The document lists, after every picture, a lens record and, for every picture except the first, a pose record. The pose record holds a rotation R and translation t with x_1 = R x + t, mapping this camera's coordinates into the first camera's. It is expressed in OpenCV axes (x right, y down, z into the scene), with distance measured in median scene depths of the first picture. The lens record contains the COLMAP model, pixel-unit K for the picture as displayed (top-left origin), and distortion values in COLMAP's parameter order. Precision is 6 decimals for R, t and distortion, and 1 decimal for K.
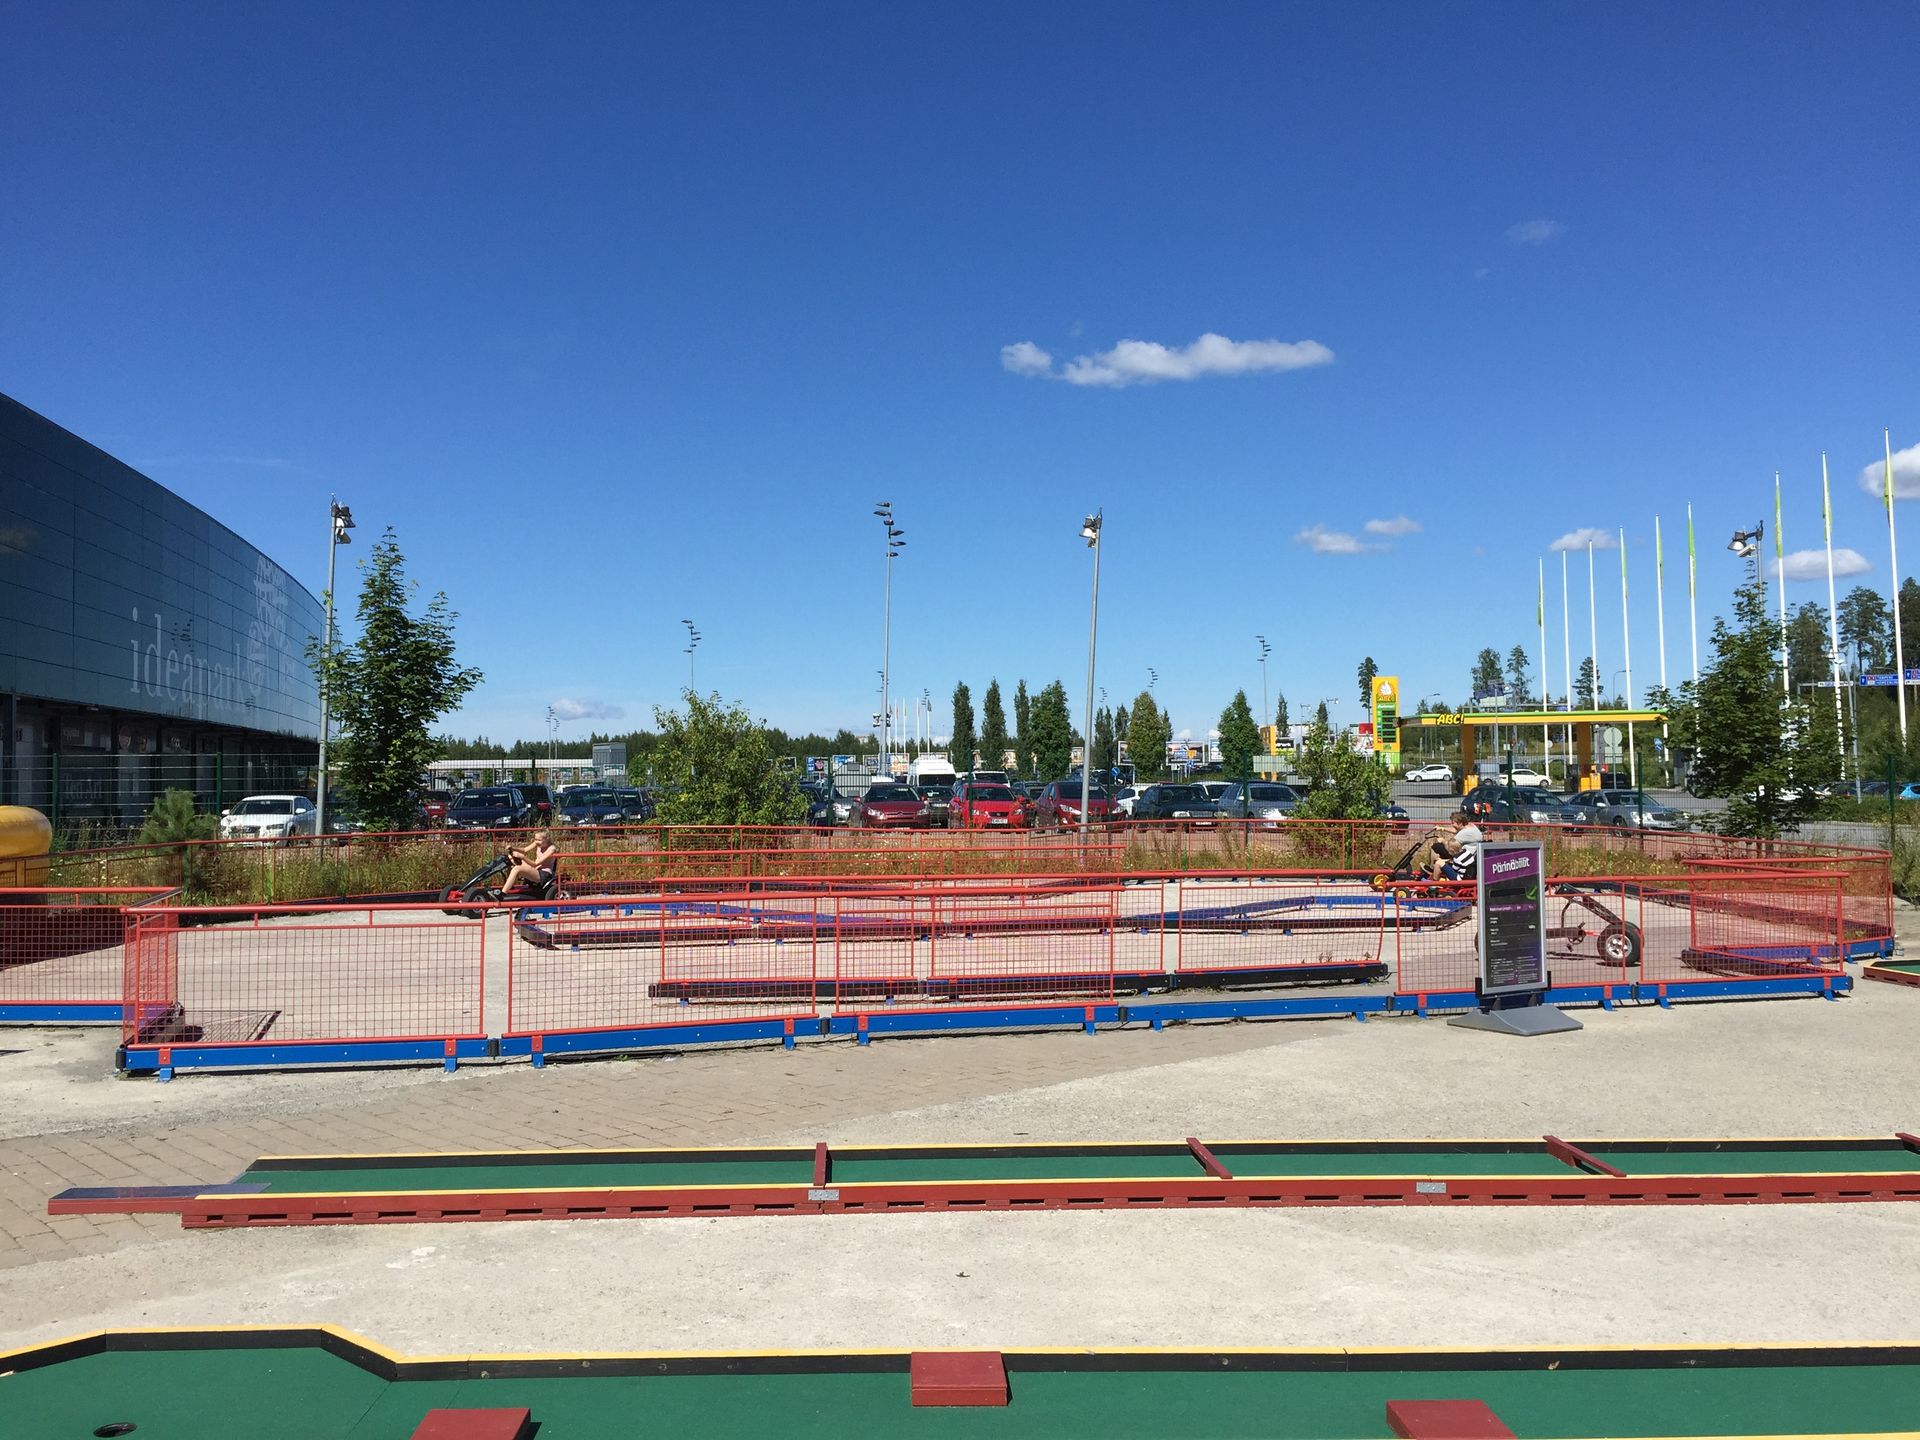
lens RADIAL K [[1692.1, 0, 956.3], [0, 1692.1, 714.5], [0, 0, 1]] dist [0.063875, -0.076373]
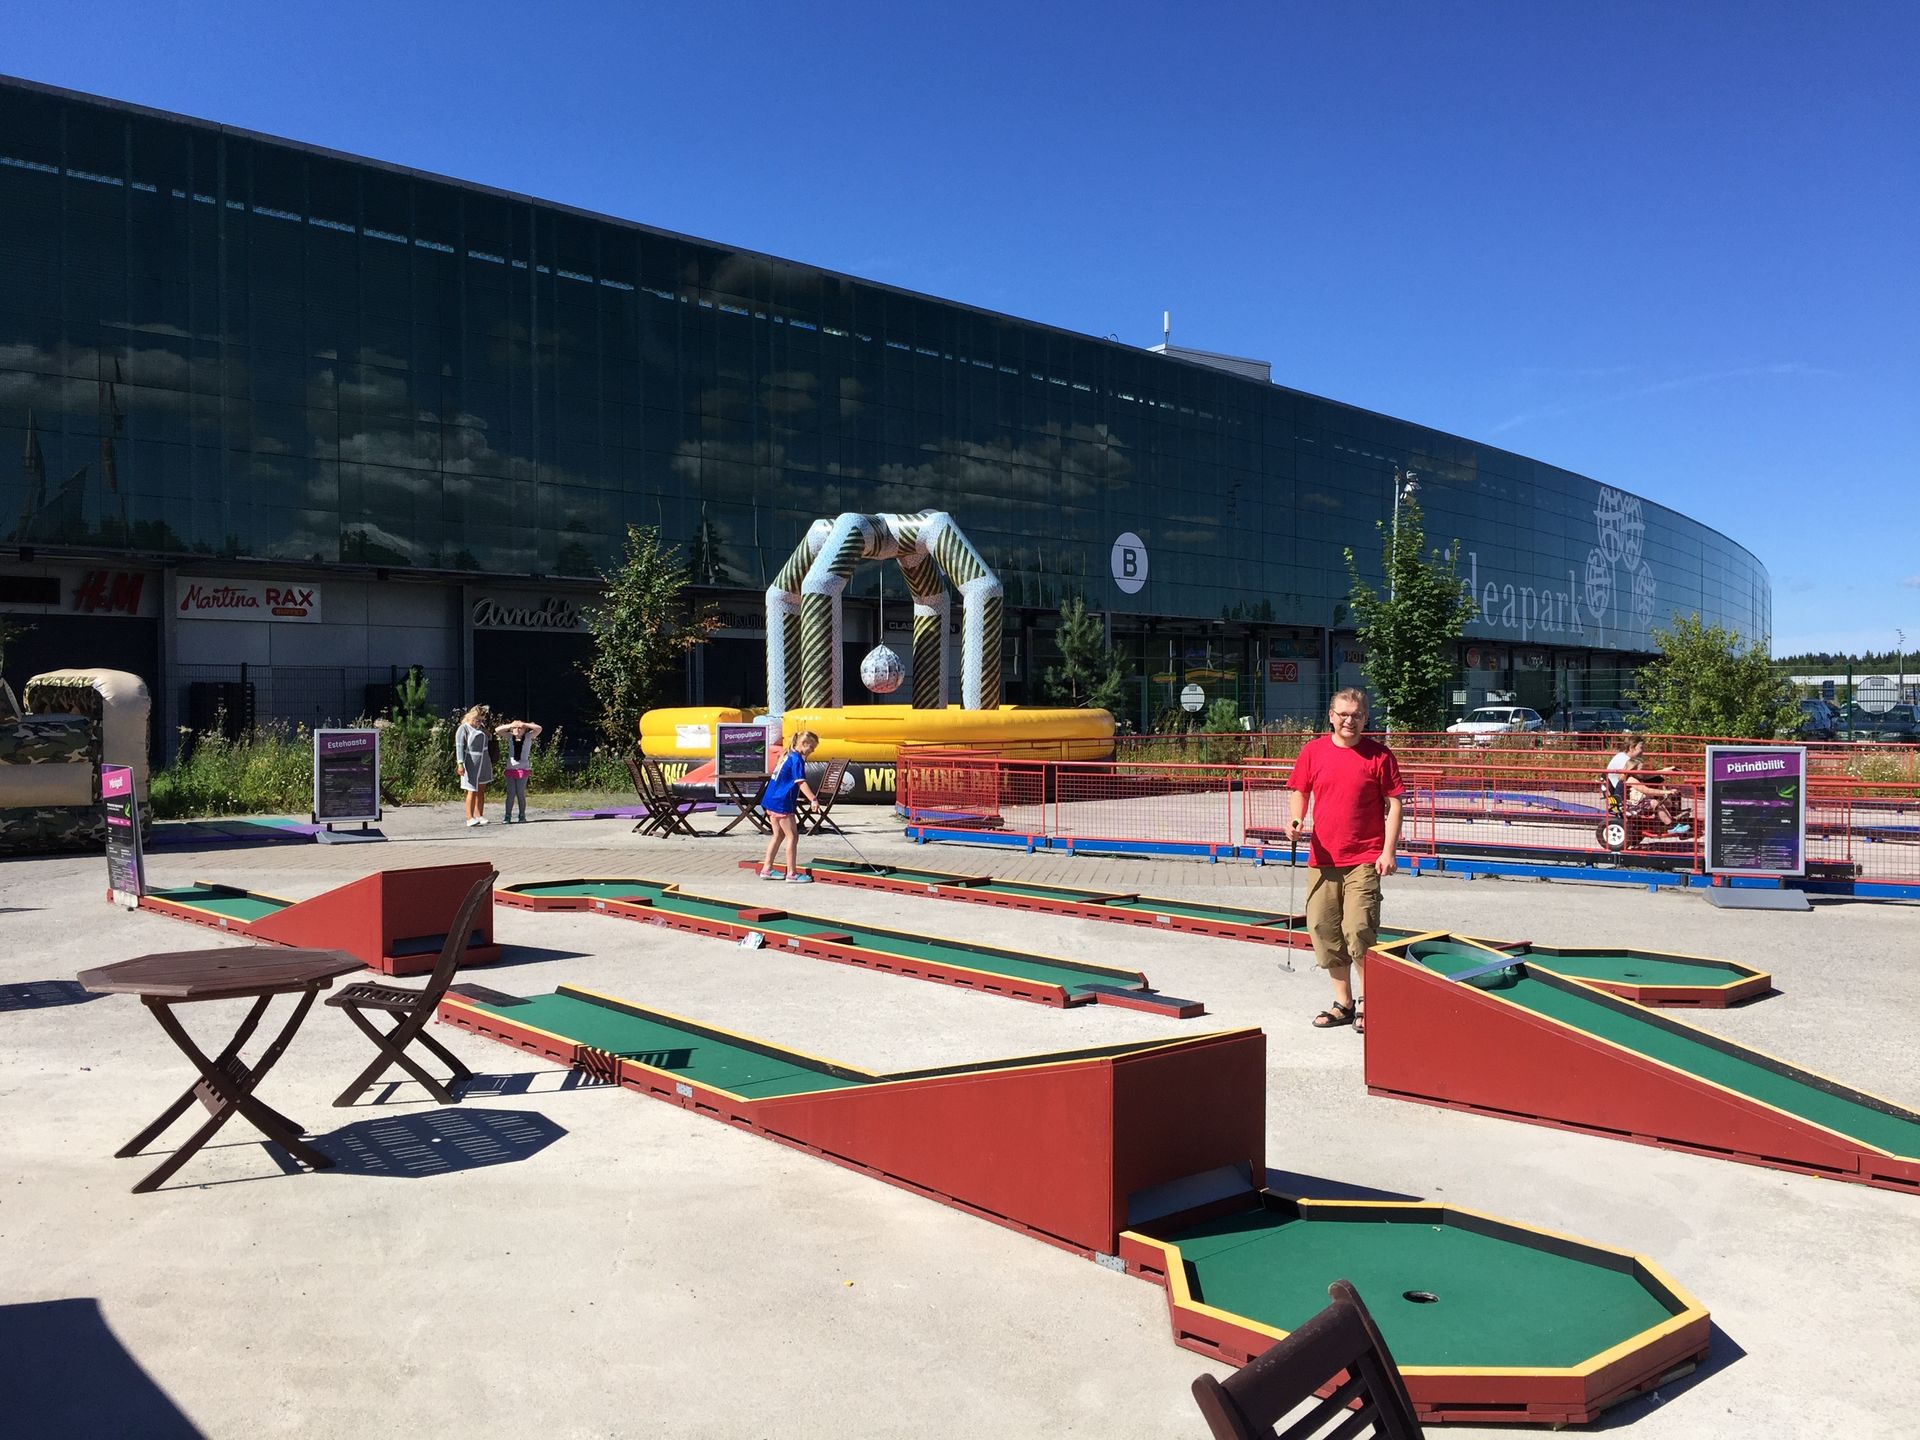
lens RADIAL K [[1692.1, 0, 958.9], [0, 1692.1, 726.9], [0, 0, 1]] dist [0.063875, -0.076373]
pose [[0.660754, 0.018457, -0.750376, 0.244694], [0.024391, 0.998642, 0.046042, -0.001699], [0.750206, -0.048725, 0.659406, -0.053096]]
